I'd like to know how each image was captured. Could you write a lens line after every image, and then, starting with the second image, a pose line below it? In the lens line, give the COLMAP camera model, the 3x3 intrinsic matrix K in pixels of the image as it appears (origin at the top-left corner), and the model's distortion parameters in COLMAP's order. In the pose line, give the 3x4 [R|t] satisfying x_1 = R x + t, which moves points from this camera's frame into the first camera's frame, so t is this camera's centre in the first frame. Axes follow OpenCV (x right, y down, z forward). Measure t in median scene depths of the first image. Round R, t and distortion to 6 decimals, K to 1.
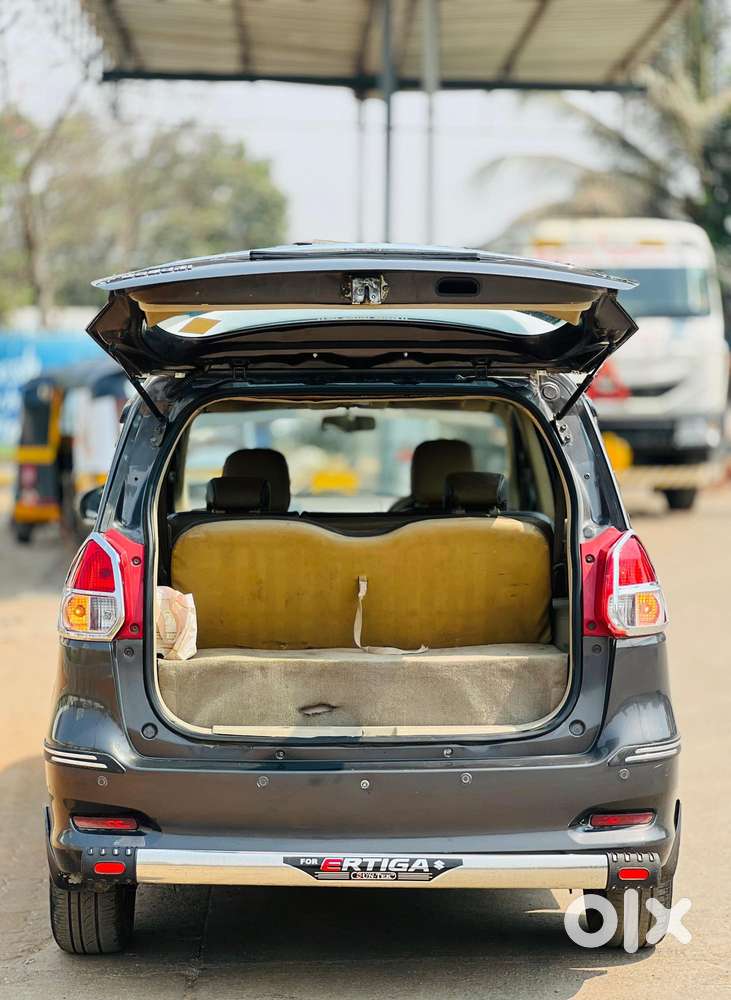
lens RADIAL K [[2481.3, 0, 365.5], [0, 2481.3, 500.0], [0, 0, 1]] dist [0.120624, 0.784801]
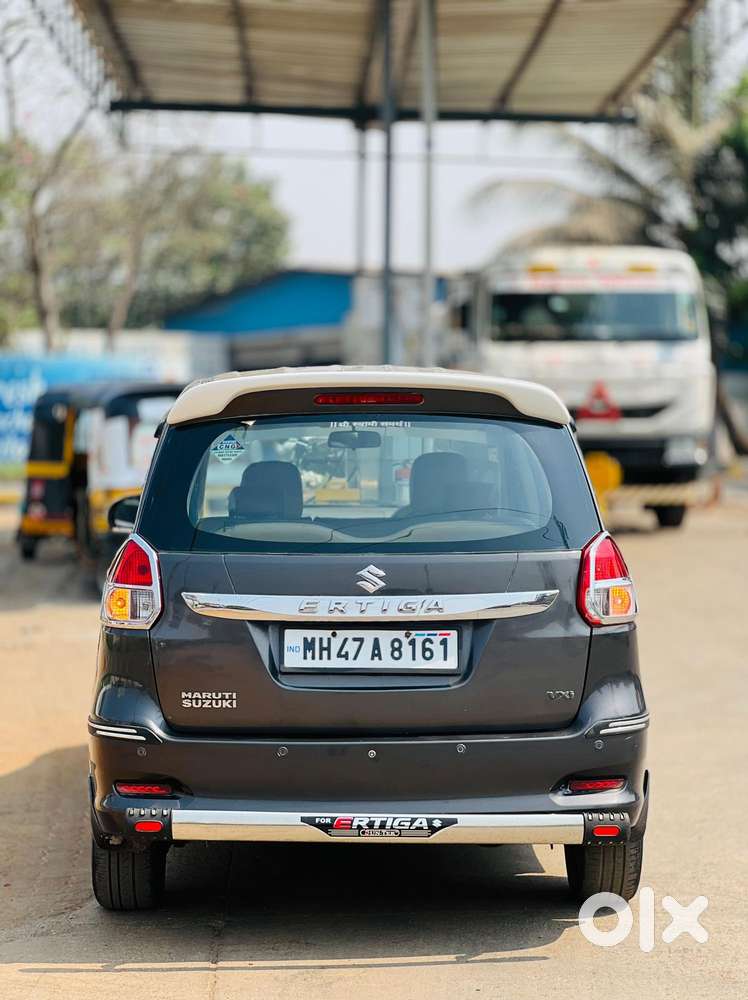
lens RADIAL K [[2735.6, 0, 374.0], [0, 2735.6, 500.0], [0, 0, 1]] dist [-0.022857, 1.324558]
pose [[0.999976, 0.000821, 0.006852, -0.006466], [-0.000736, 0.999924, -0.012292, 0.010665], [-0.006861, 0.012287, 0.999901, -0.206111]]
